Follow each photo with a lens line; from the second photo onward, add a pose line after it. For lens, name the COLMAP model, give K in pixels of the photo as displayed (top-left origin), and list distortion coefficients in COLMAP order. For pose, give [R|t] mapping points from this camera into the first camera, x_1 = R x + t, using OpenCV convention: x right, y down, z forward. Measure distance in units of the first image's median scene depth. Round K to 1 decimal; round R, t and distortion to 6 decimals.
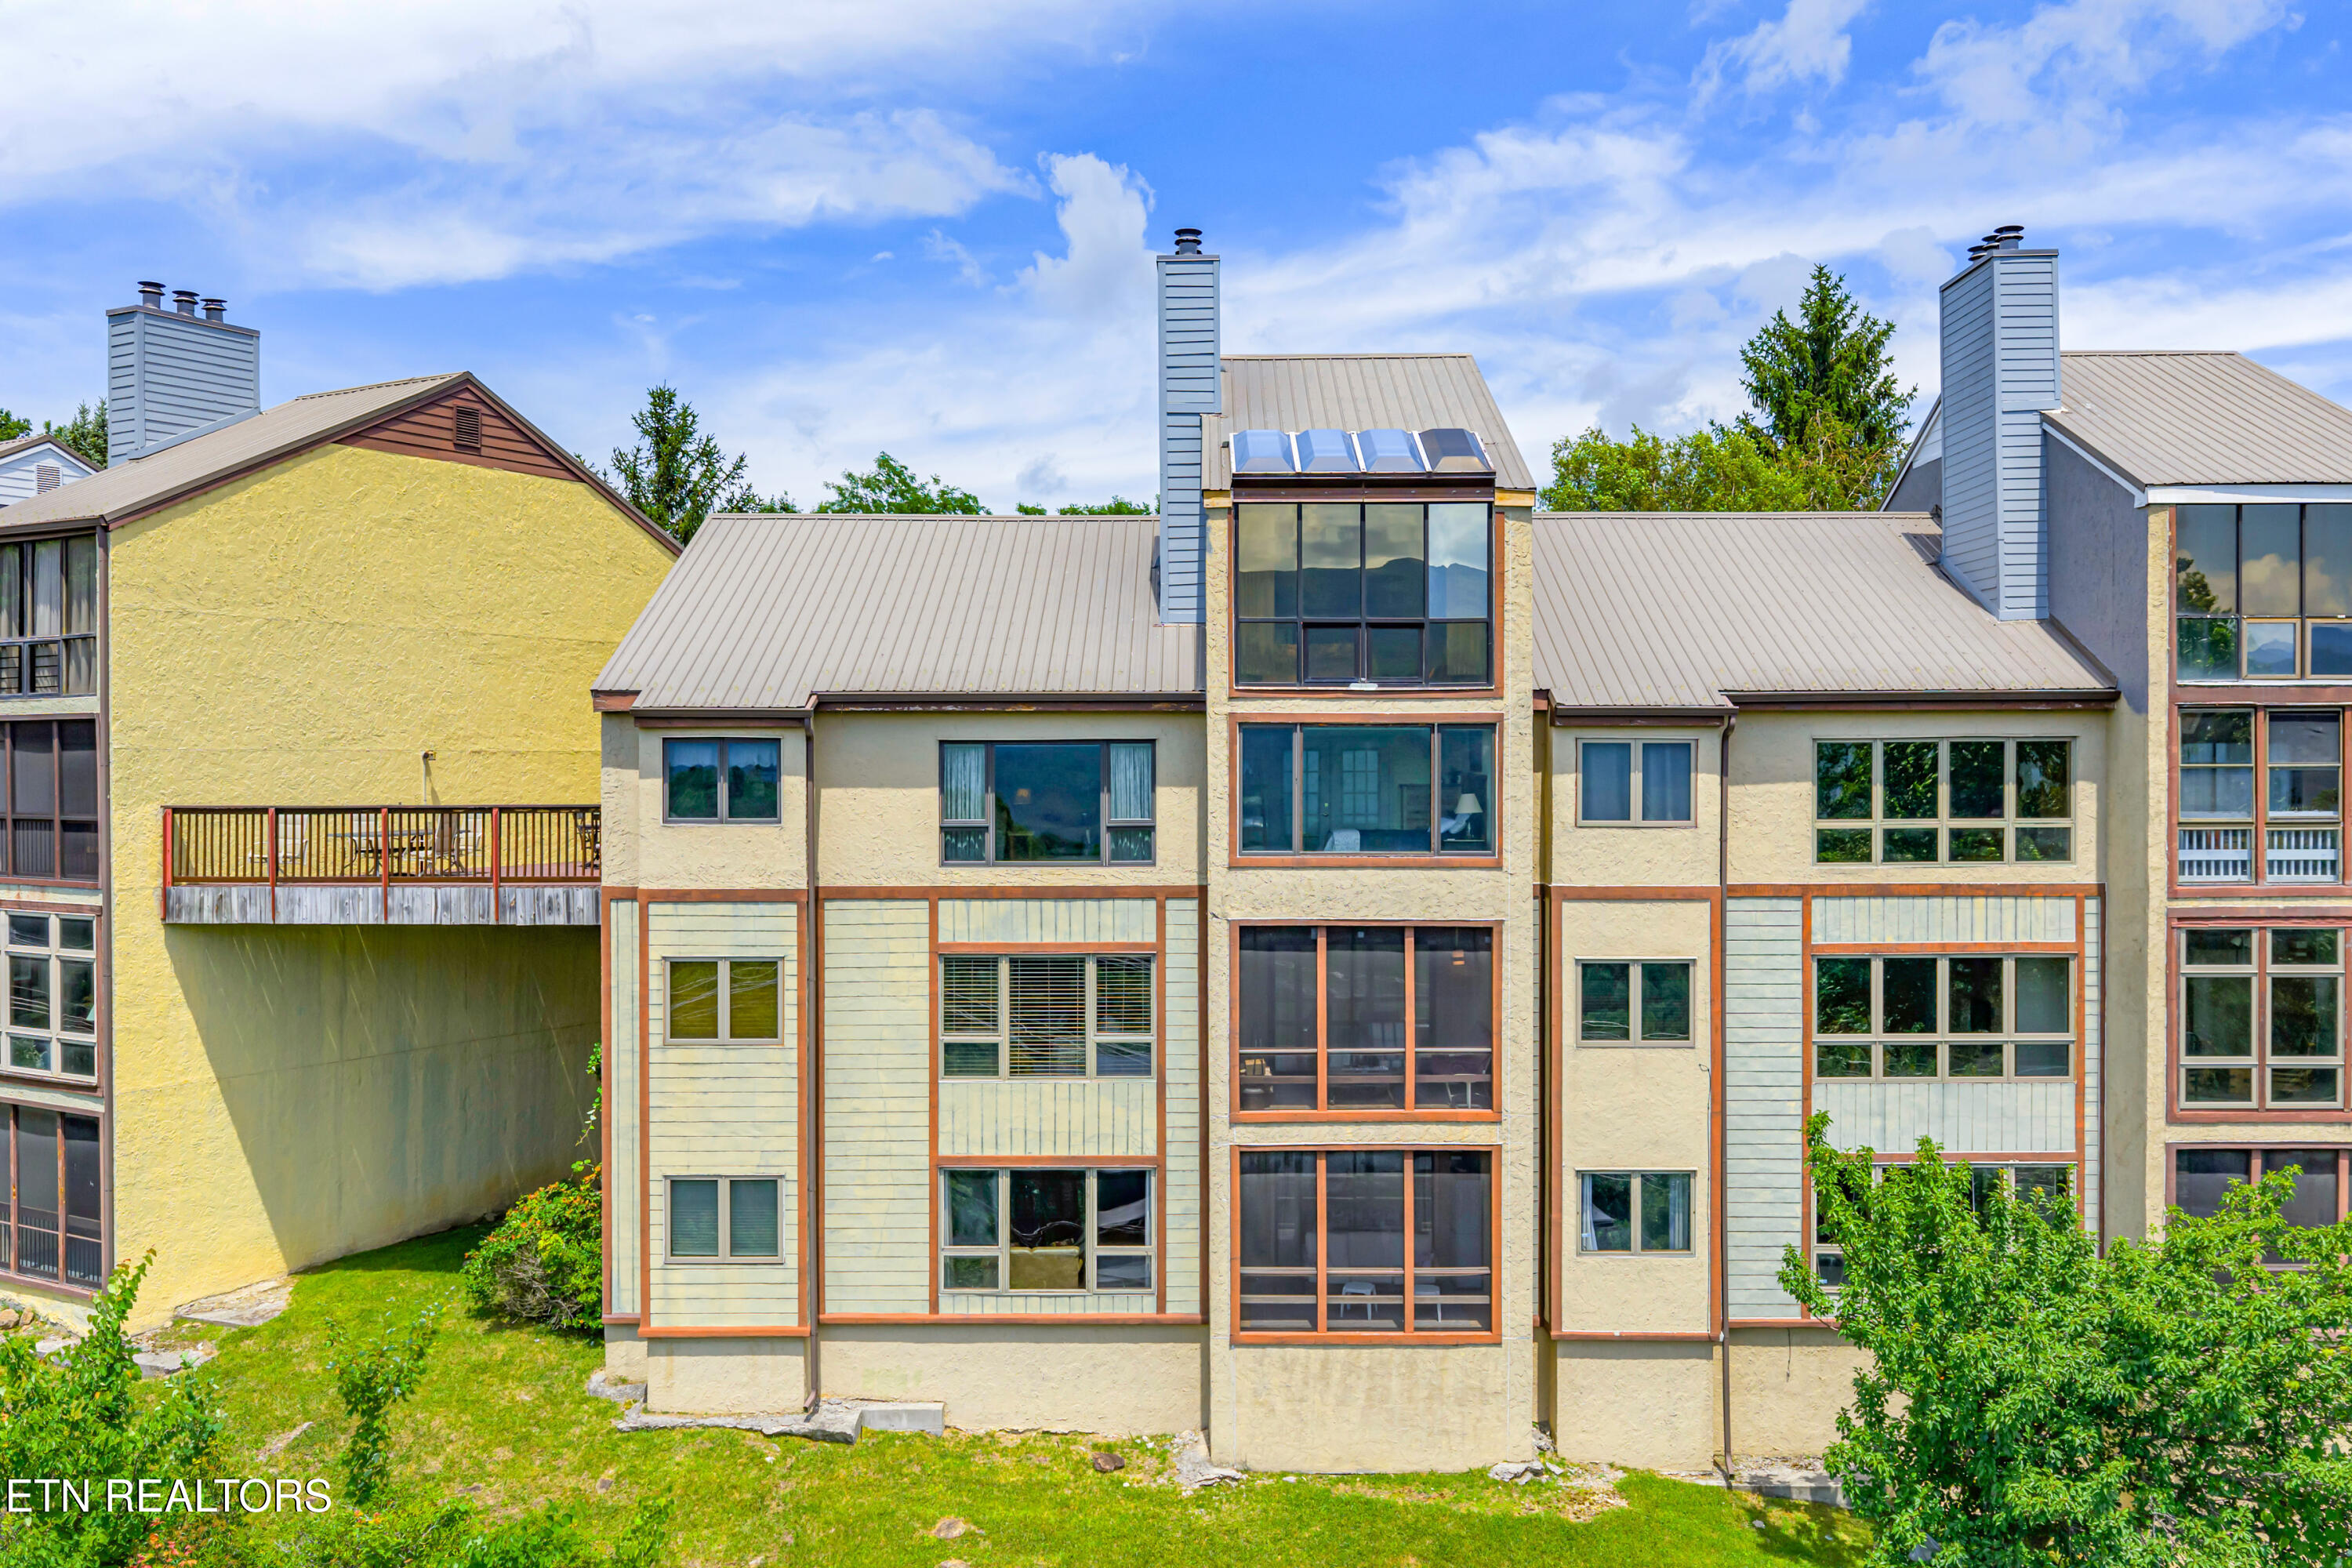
lens RADIAL K [[1947.0, 0, 1175.6], [0, 1947.0, 788.1], [0, 0, 1]] dist [0.024964, -0.038293]
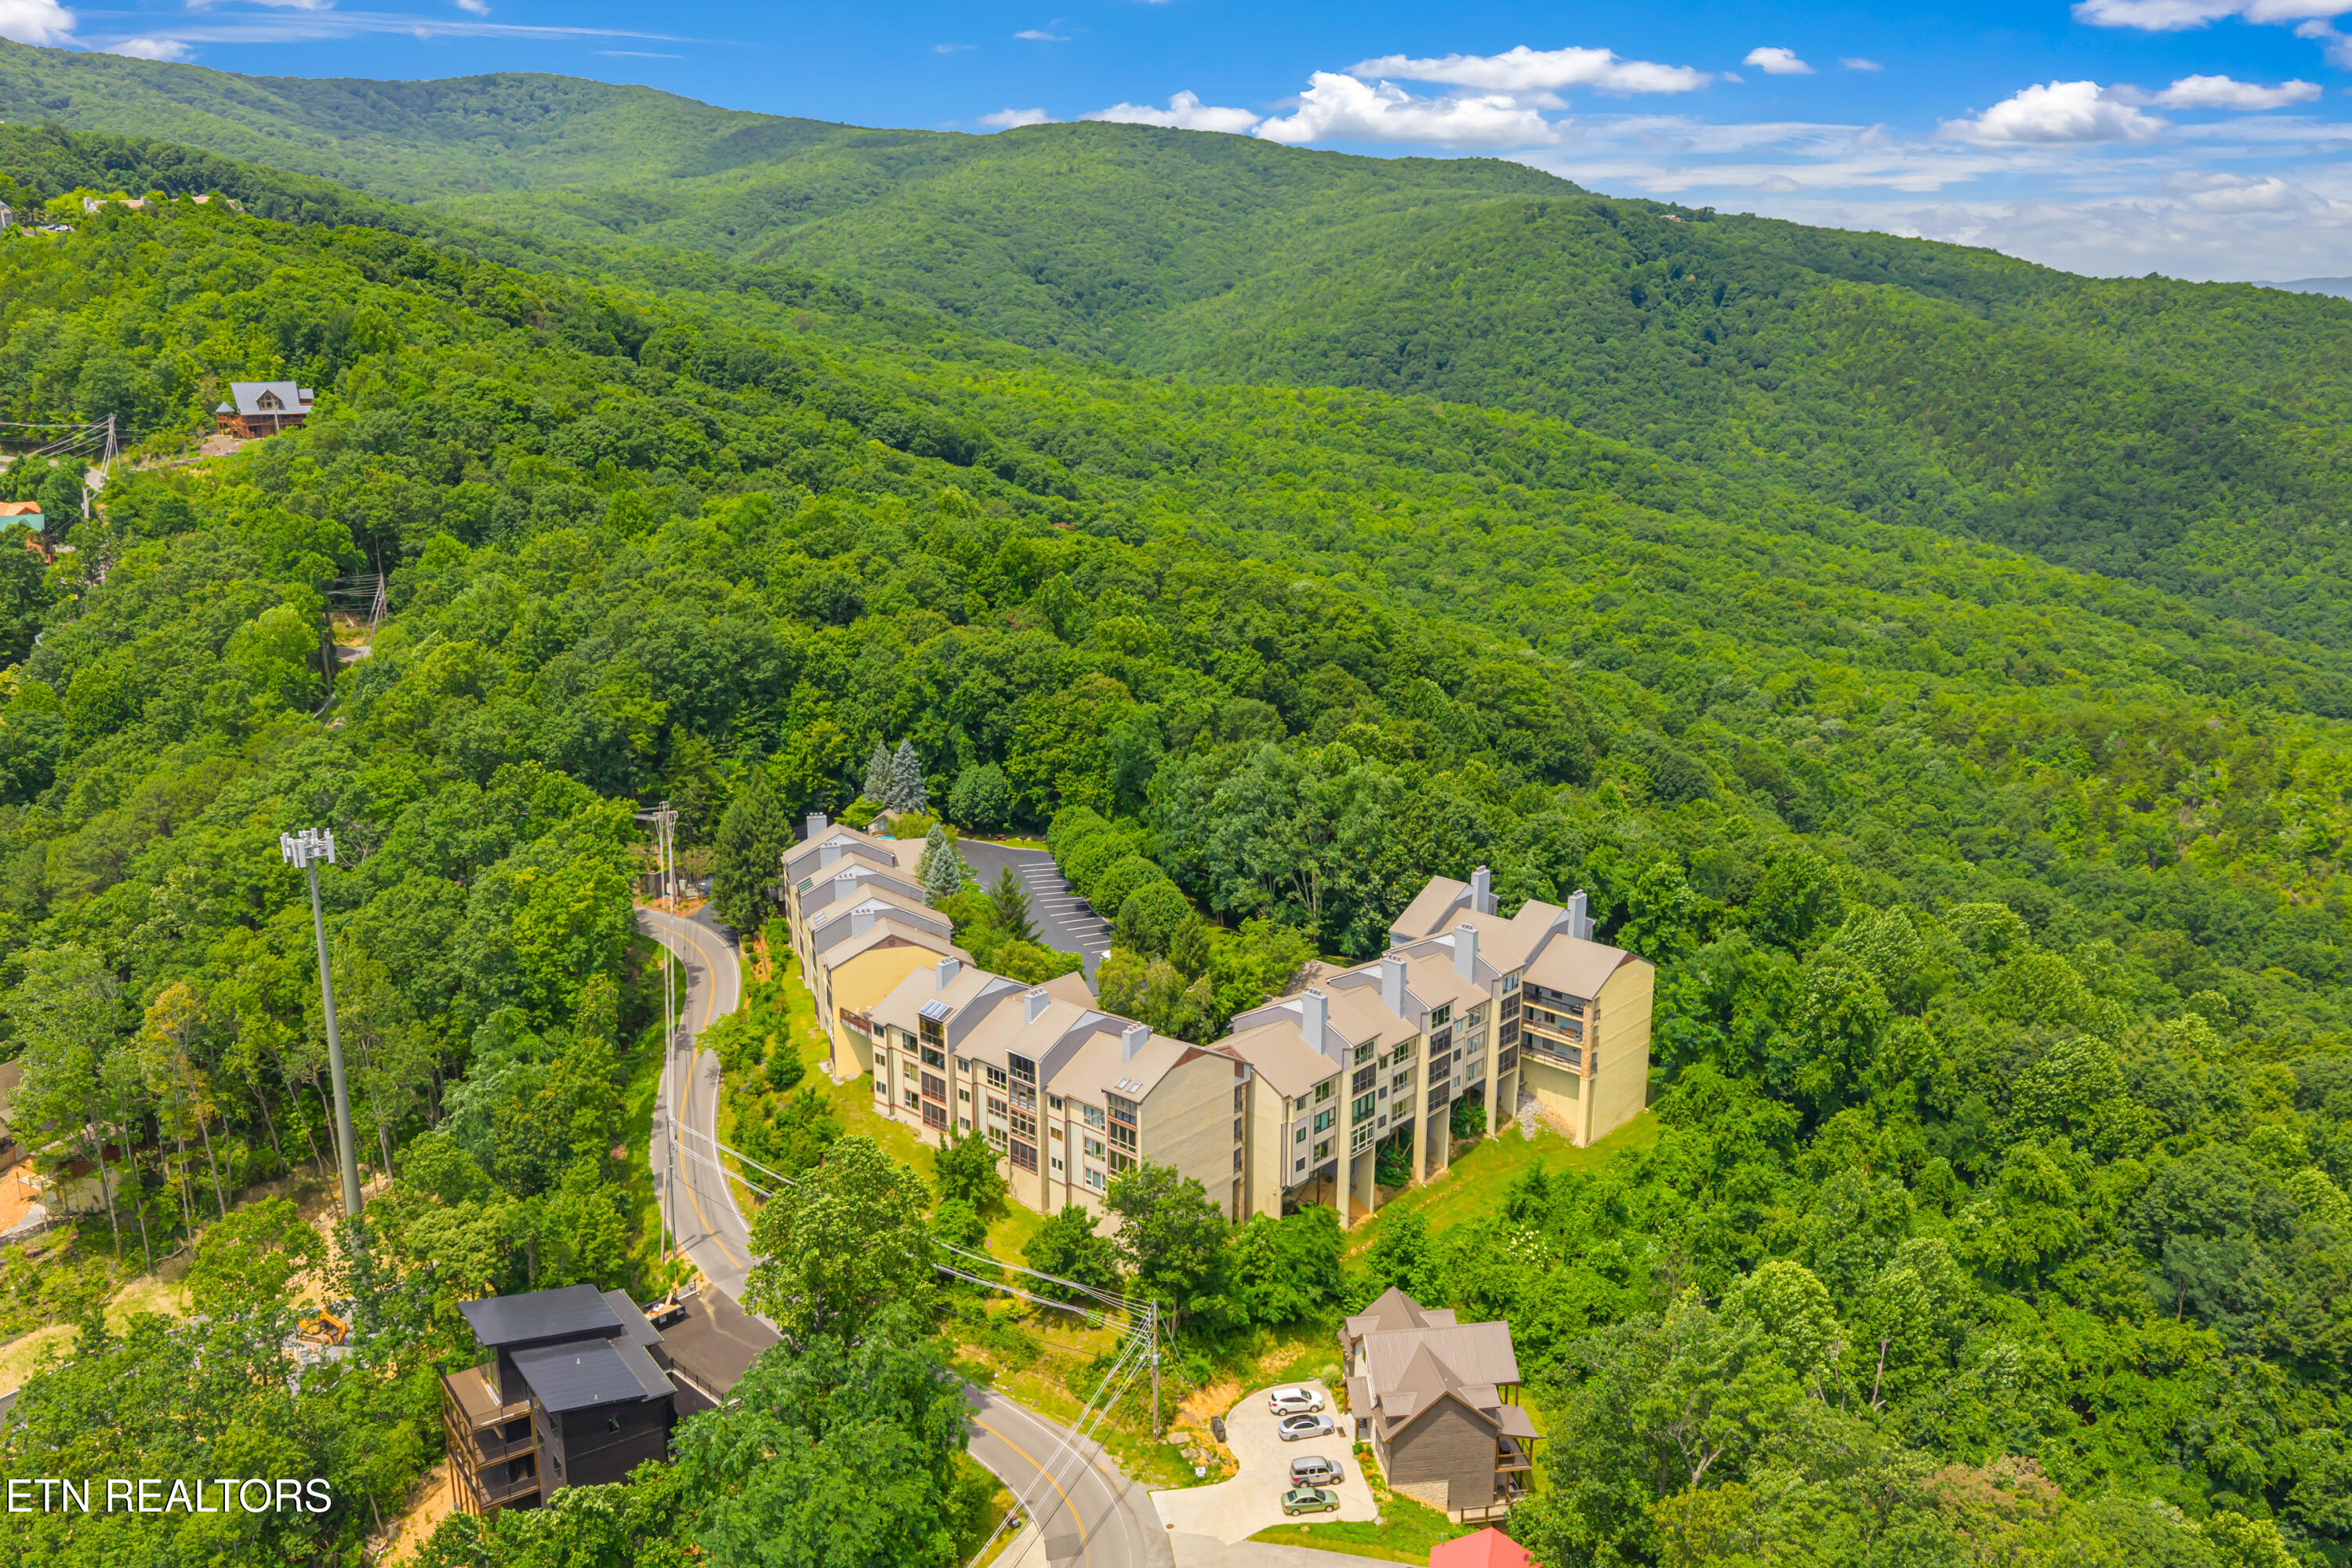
lens RADIAL K [[1947.0, 0, 1169.0], [0, 1947.0, 771.9], [0, 0, 1]] dist [0.024964, -0.038293]
pose [[0.736563, 0.171938, -0.654150, 5.062985], [-0.007569, 0.969184, 0.246220, -2.693714], [0.676326, -0.176406, 0.715167, -3.227978]]
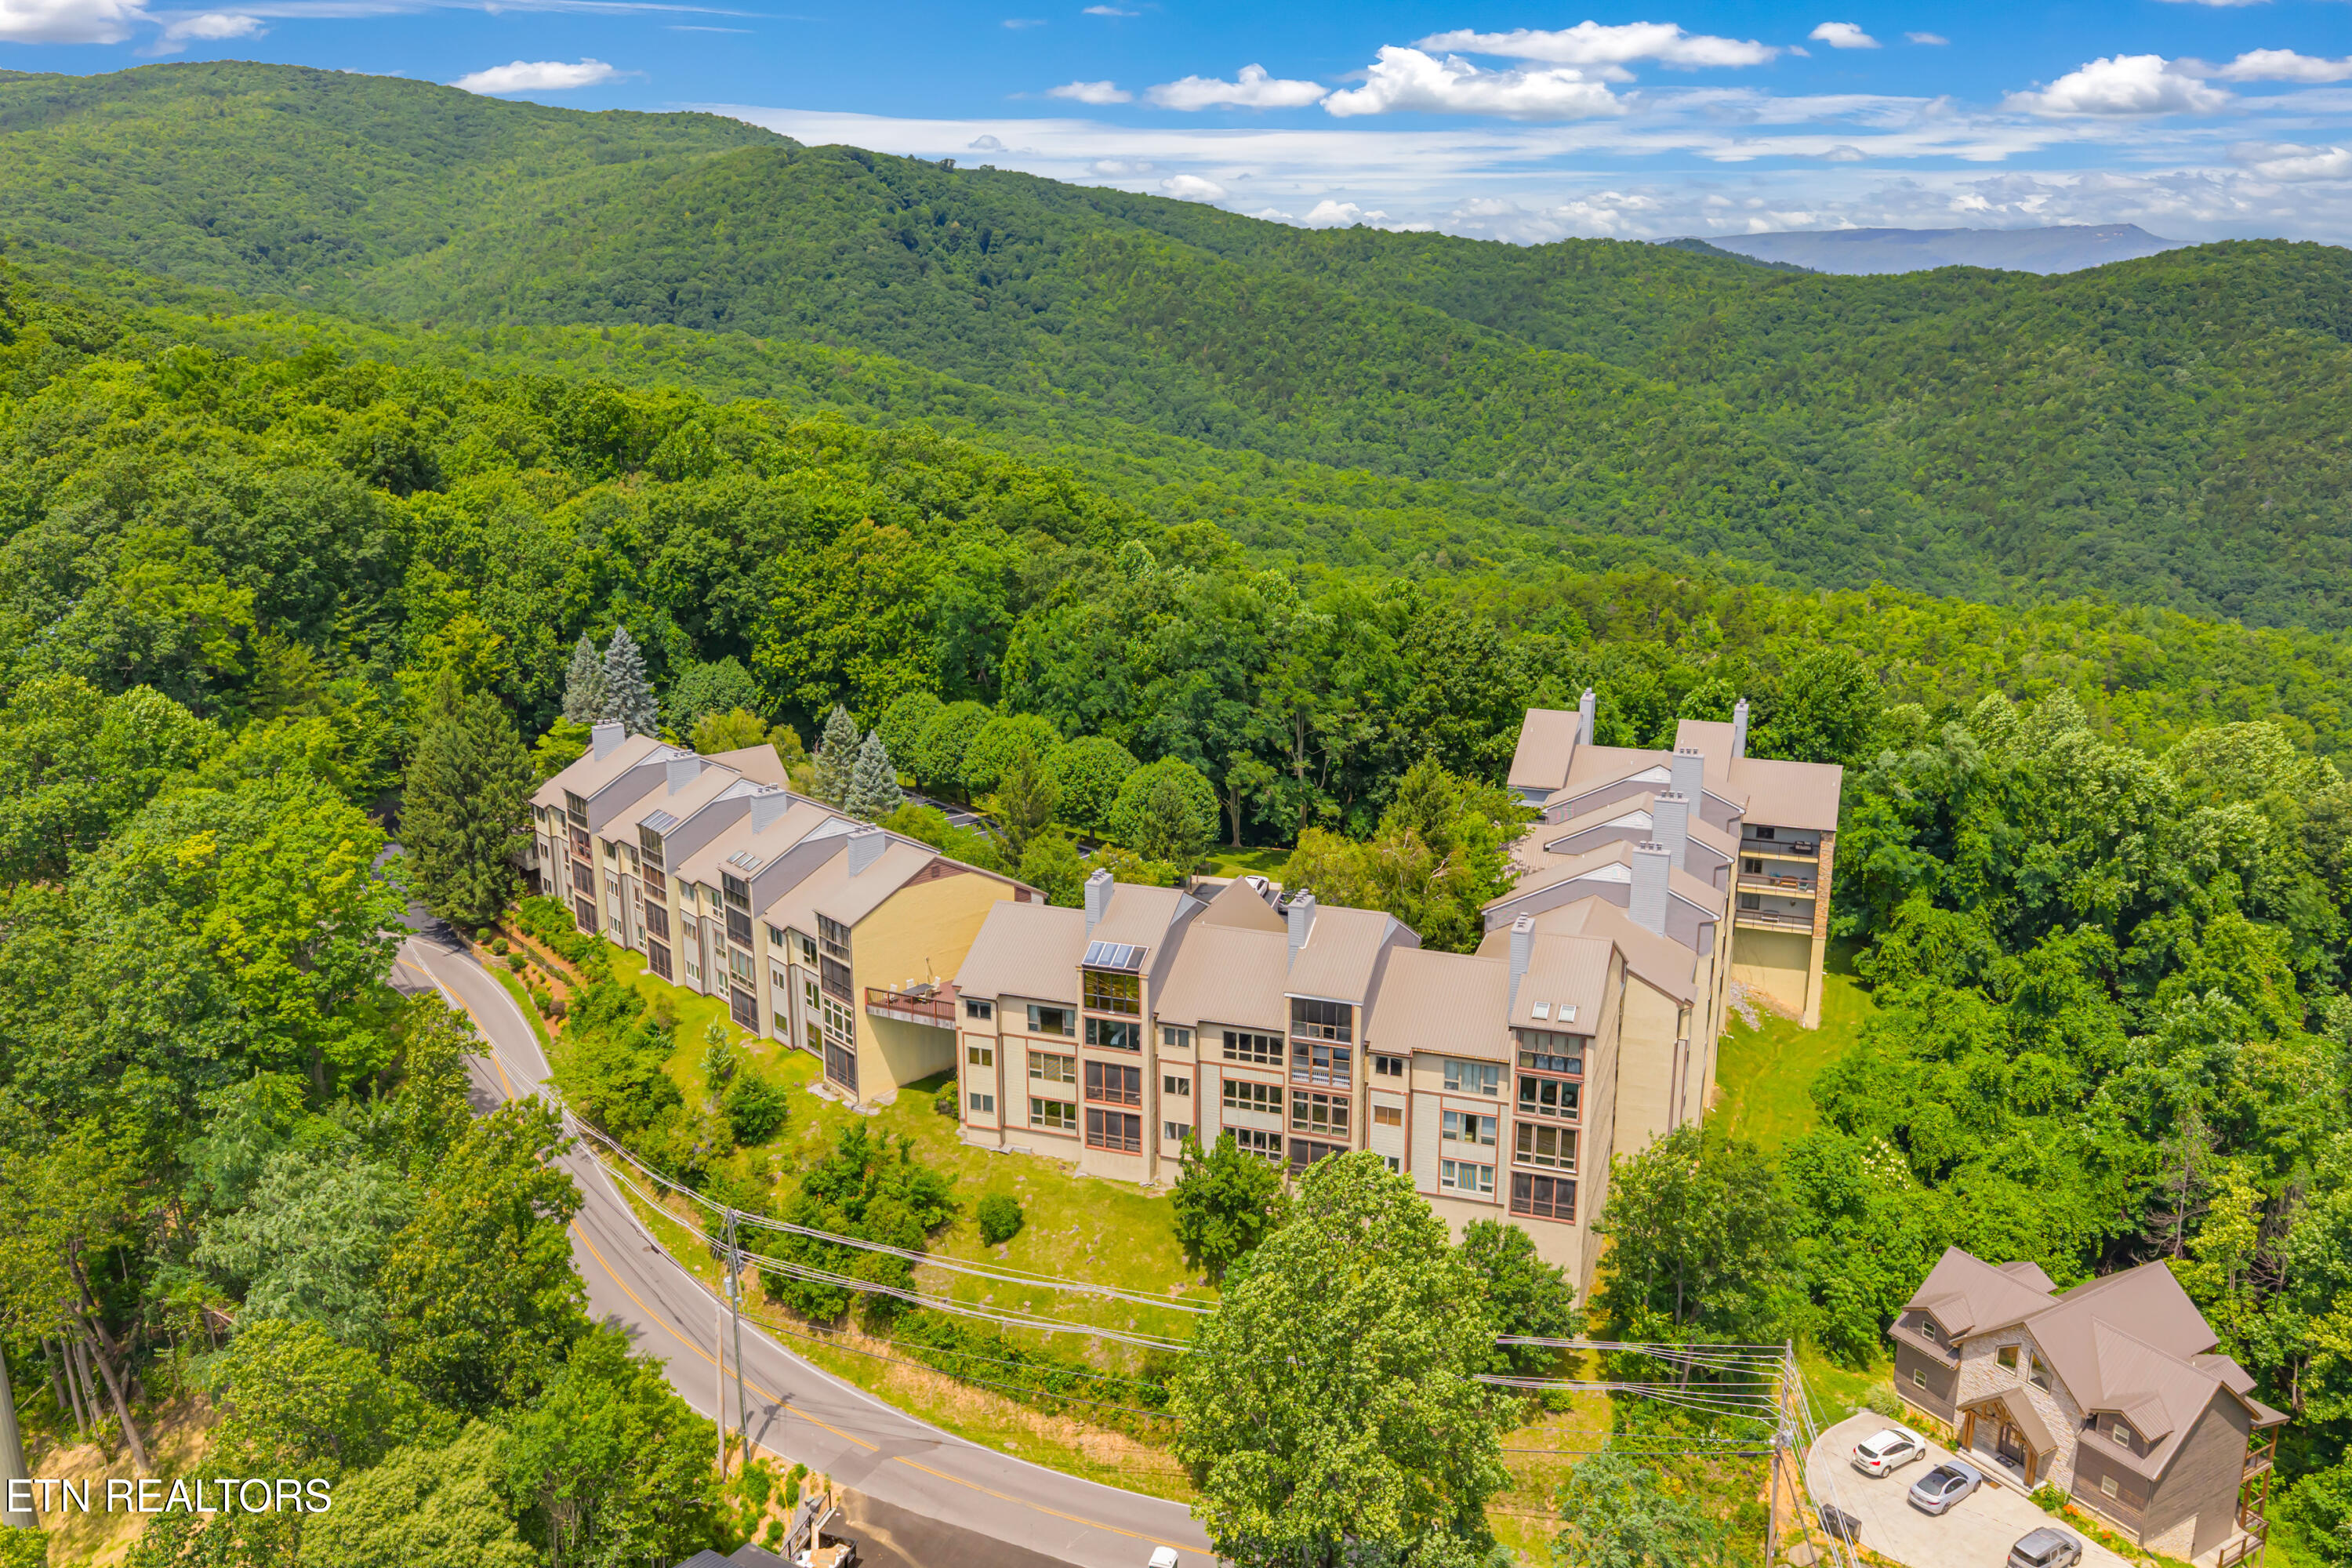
lens RADIAL K [[1947.0, 0, 1171.4], [0, 1947.0, 789.4], [0, 0, 1]] dist [0.024964, -0.038293]
pose [[0.943460, 0.086793, -0.319921, 1.513916], [-0.000456, 0.965453, 0.260577, -1.605490], [0.331485, -0.245698, 0.910906, -2.682597]]
